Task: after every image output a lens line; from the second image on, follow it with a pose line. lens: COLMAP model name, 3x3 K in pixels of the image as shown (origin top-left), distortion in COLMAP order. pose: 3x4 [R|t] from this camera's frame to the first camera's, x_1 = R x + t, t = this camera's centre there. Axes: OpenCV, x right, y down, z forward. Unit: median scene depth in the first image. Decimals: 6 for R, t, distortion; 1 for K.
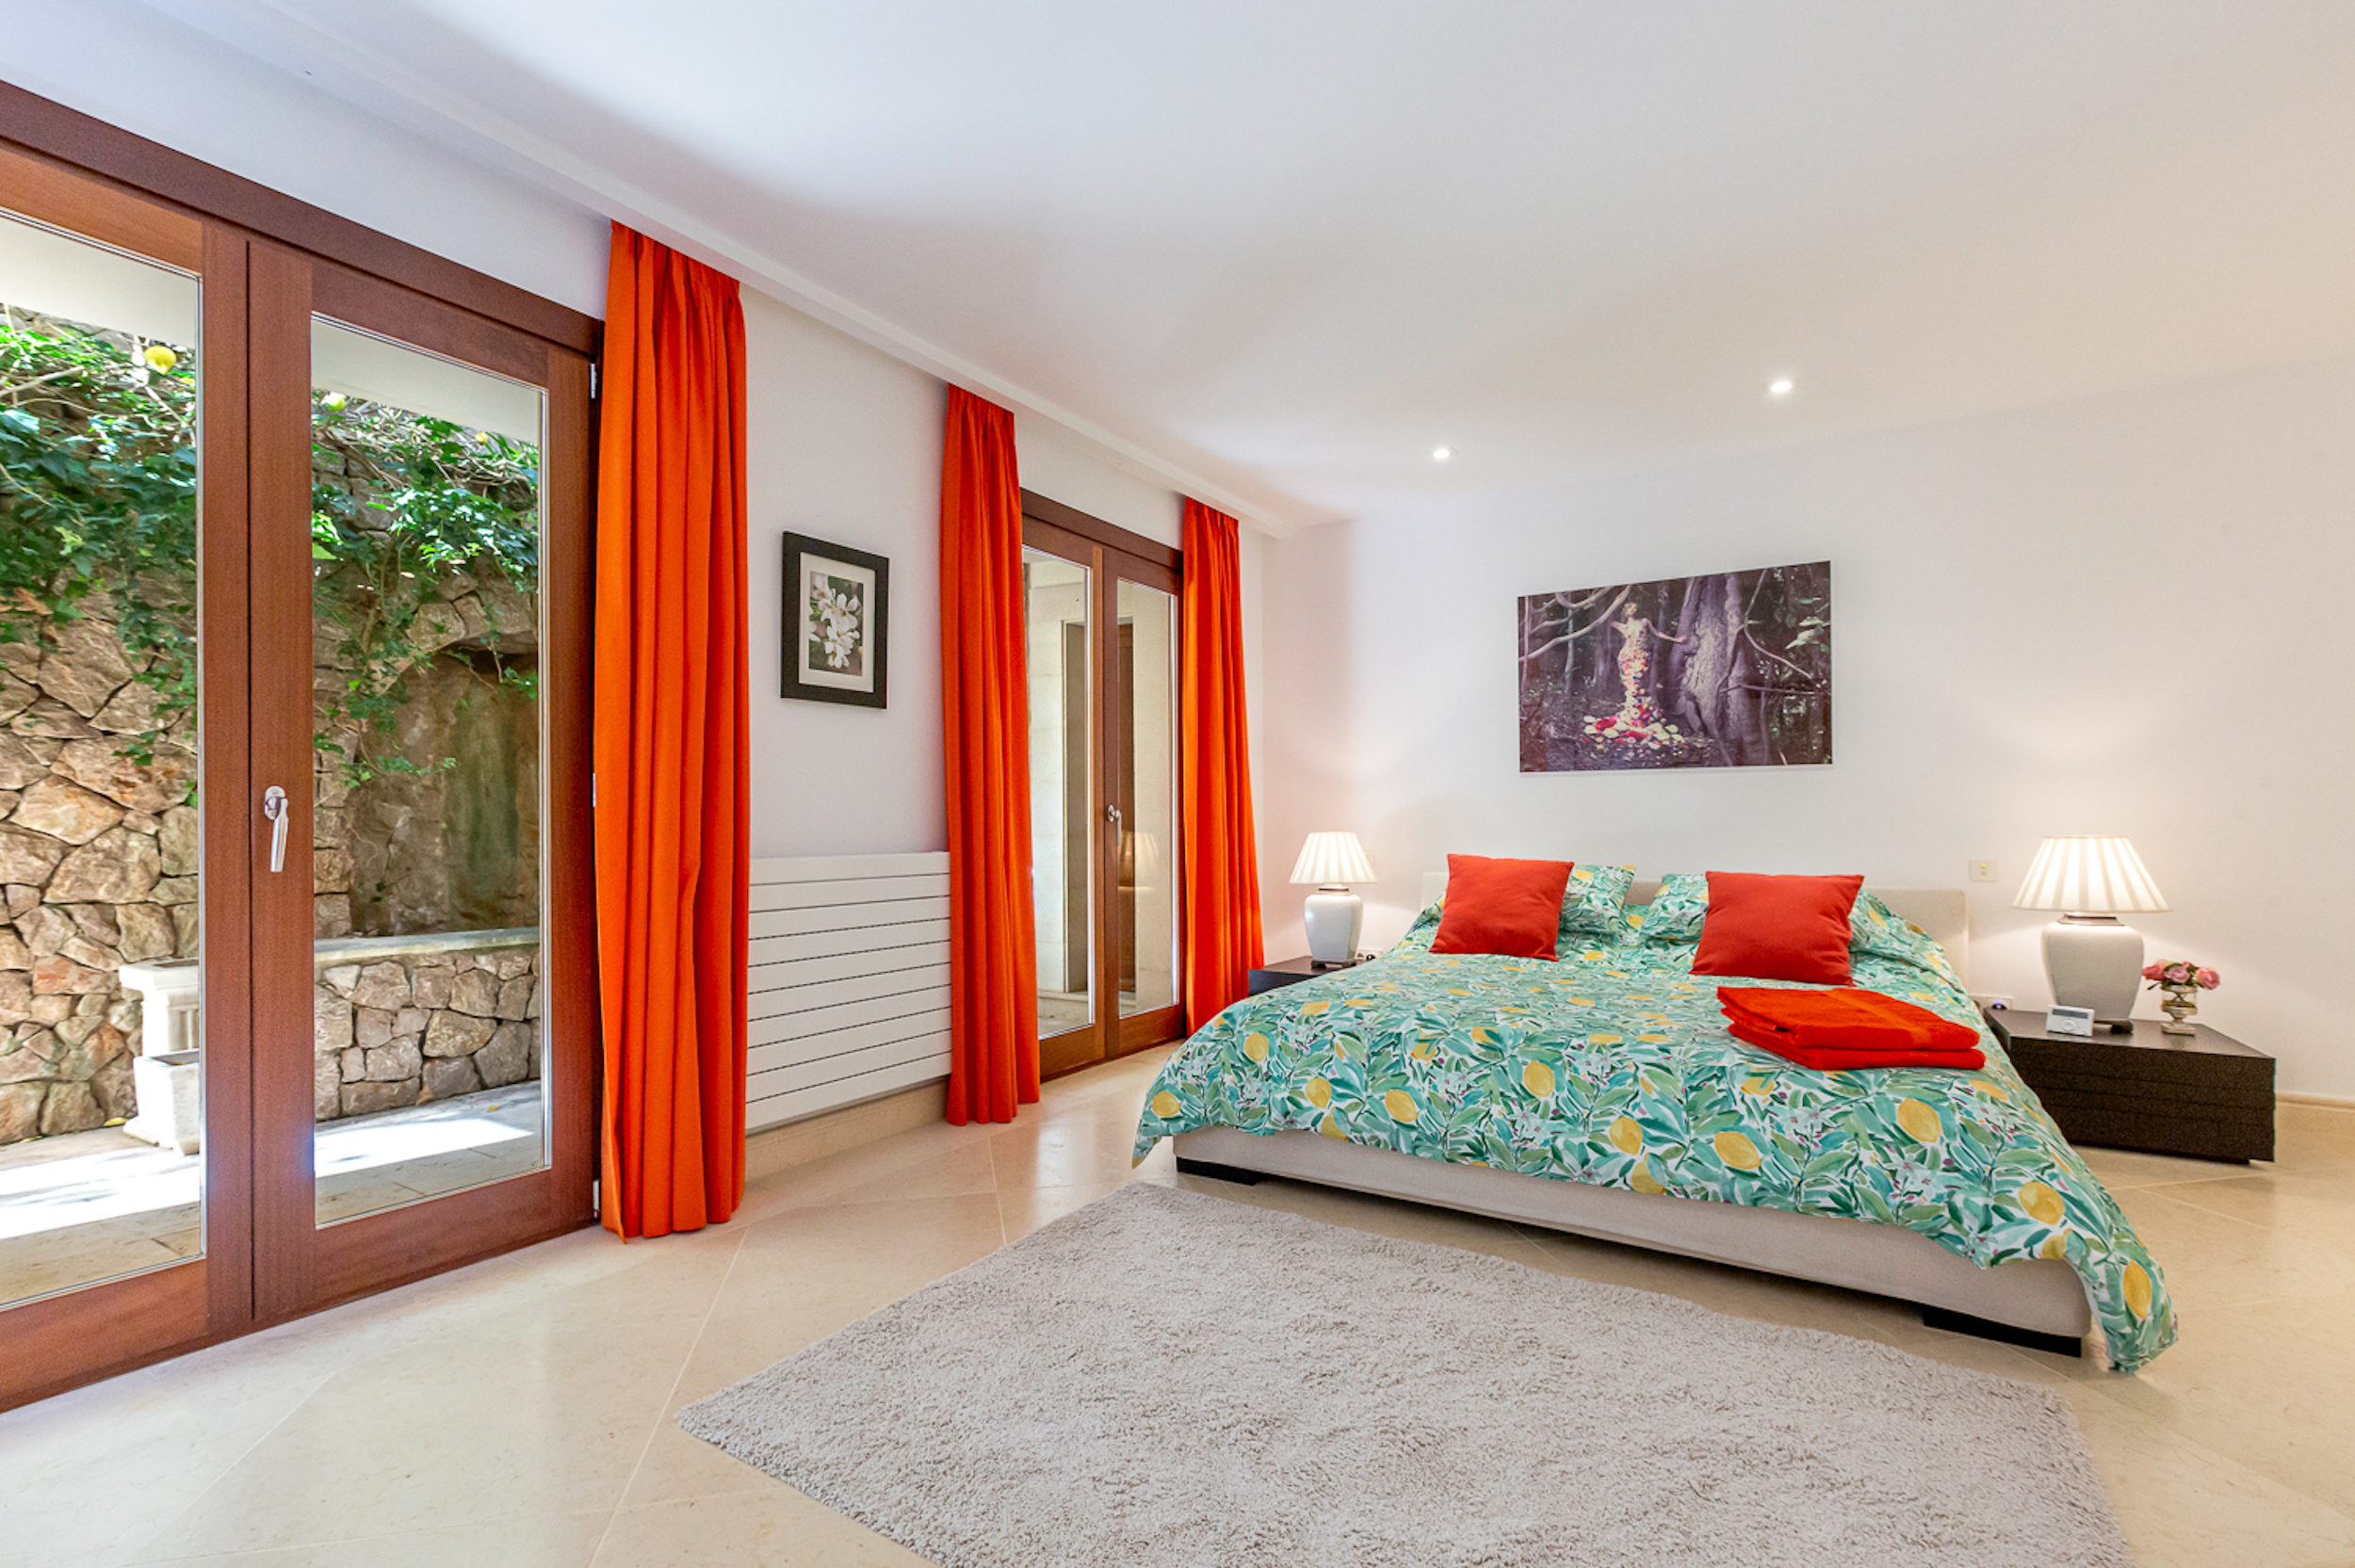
lens RADIAL K [[1072.7, 0, 1173.6], [0, 1072.7, 789.9], [0, 0, 1]] dist [-0.001402, -0.000525]
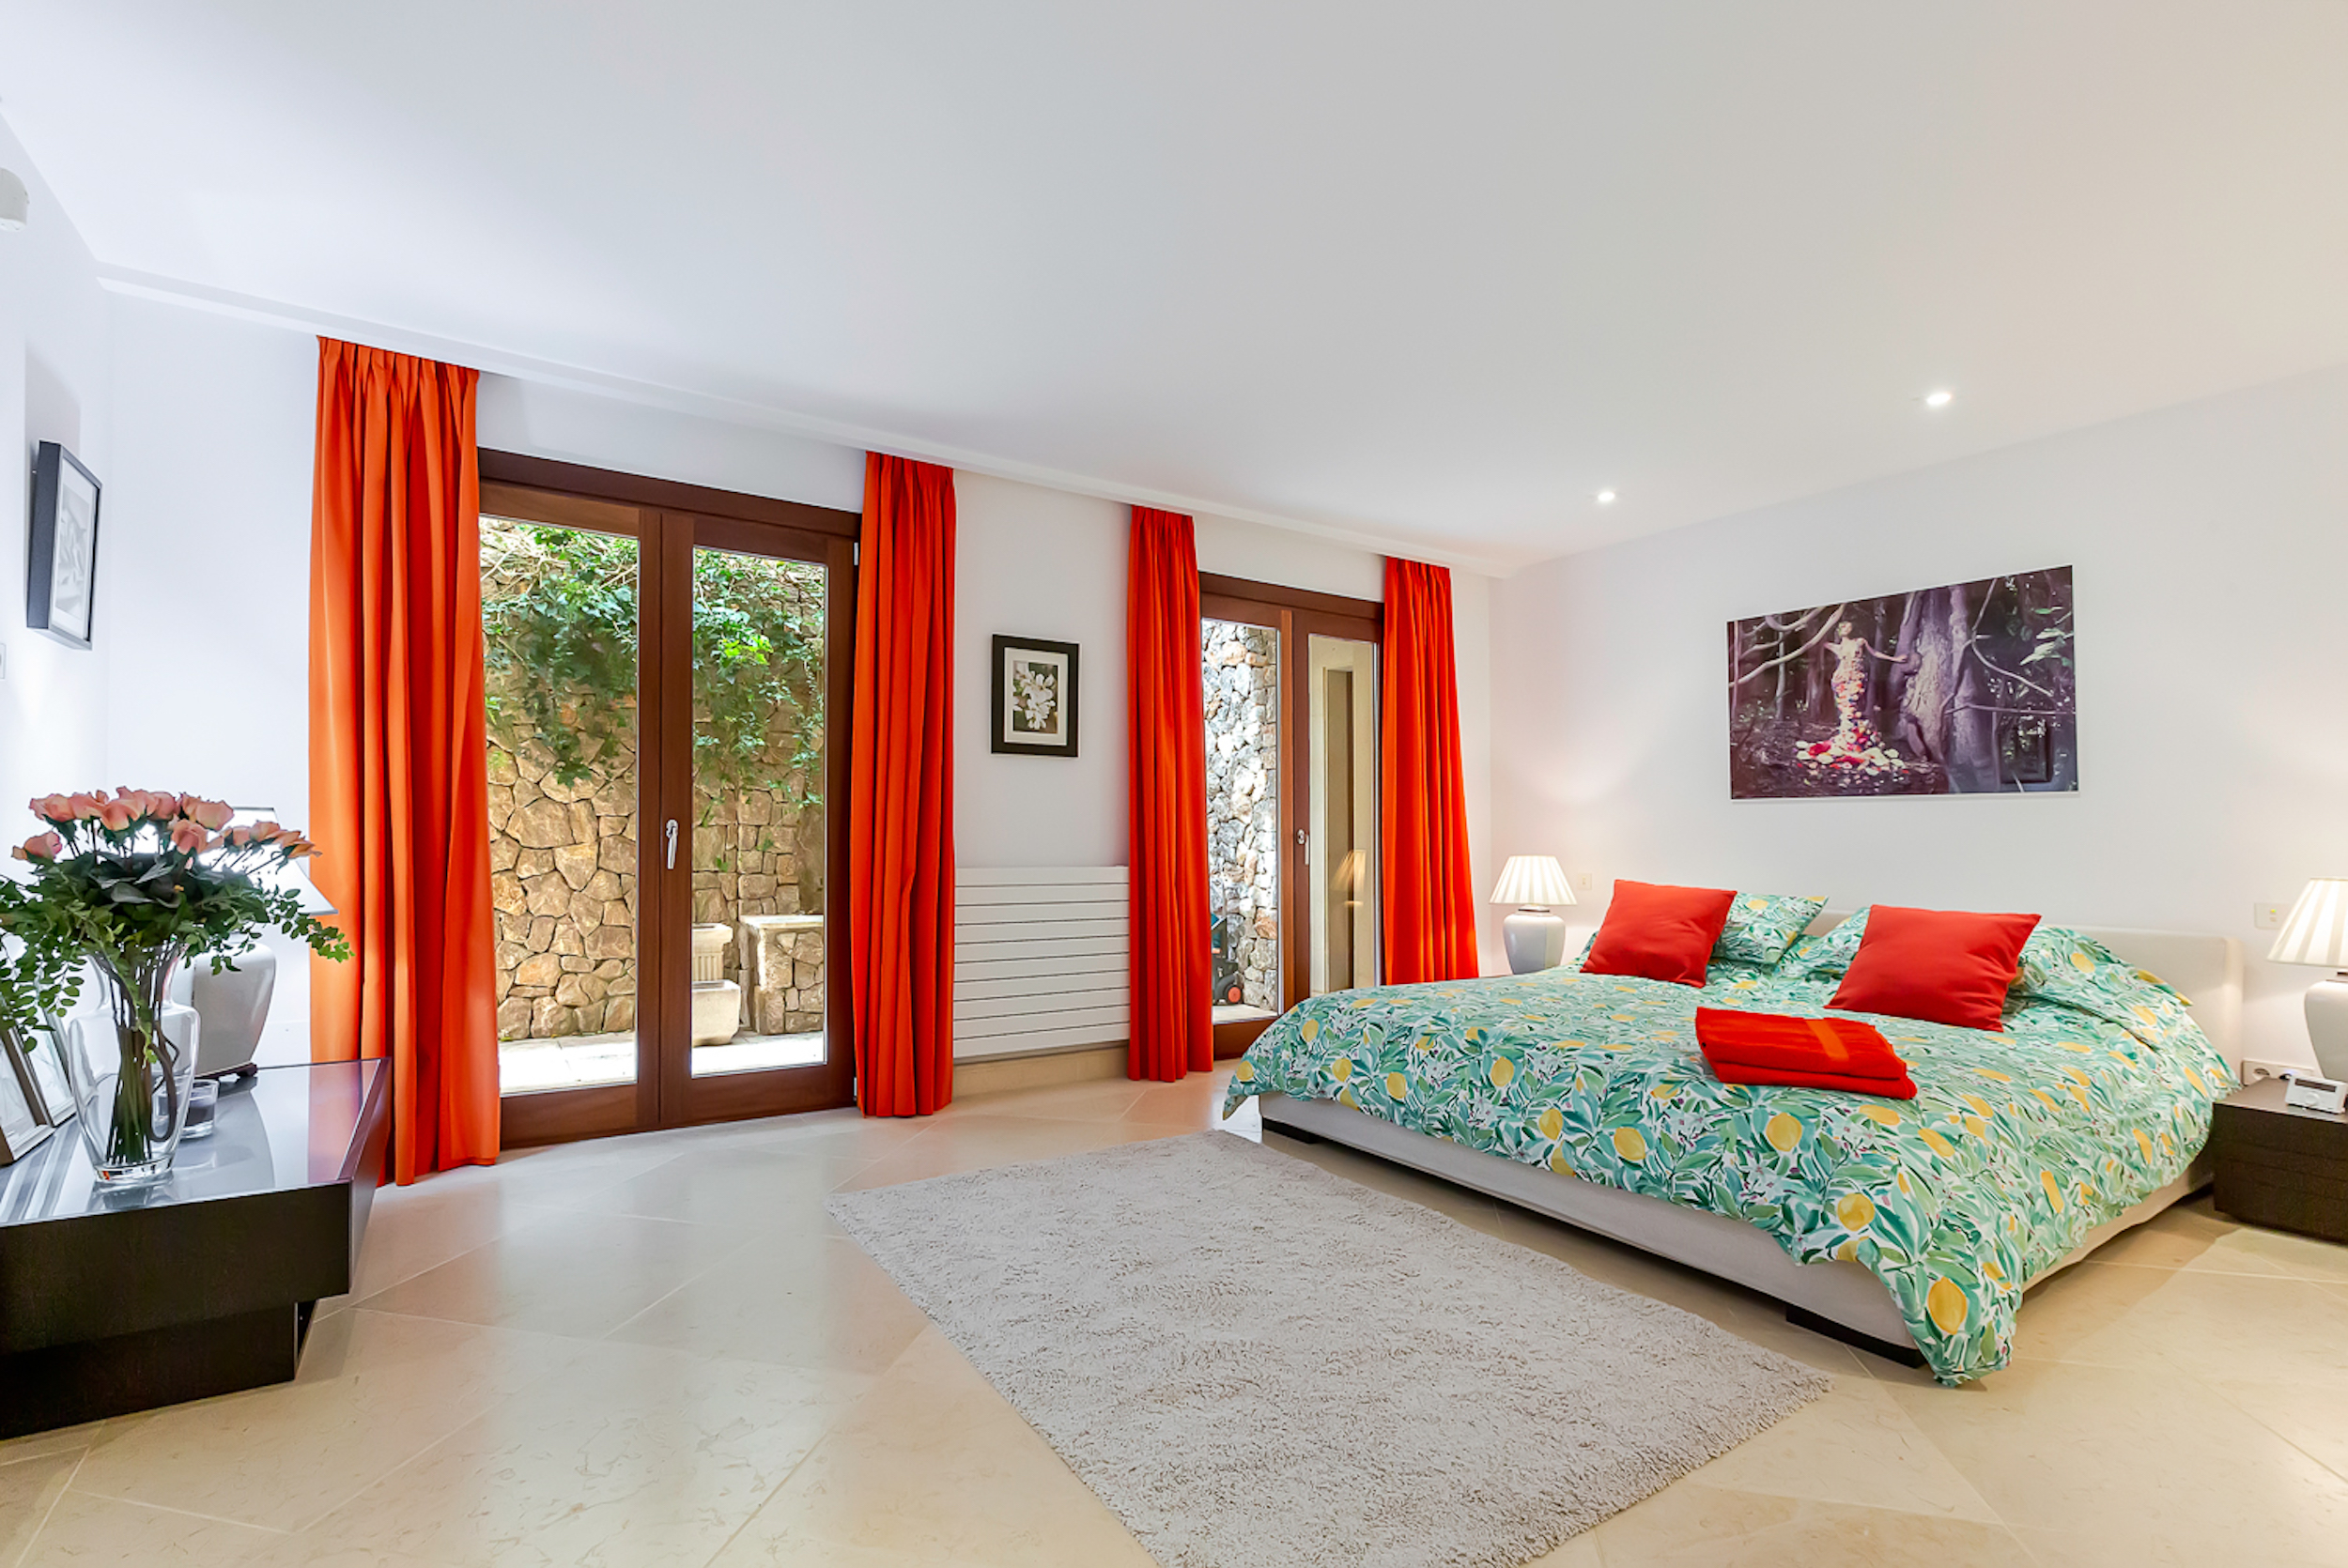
lens RADIAL K [[1084.8, 0, 1174.0], [0, 1084.8, 784.0], [0, 0, 1]] dist [0.001715, 0.000281]
pose [[0.915372, -0.007733, -0.402535, 0.402078], [0.000174, 0.999823, -0.018812, -0.018184], [0.402609, 0.017150, 0.915211, -0.189290]]
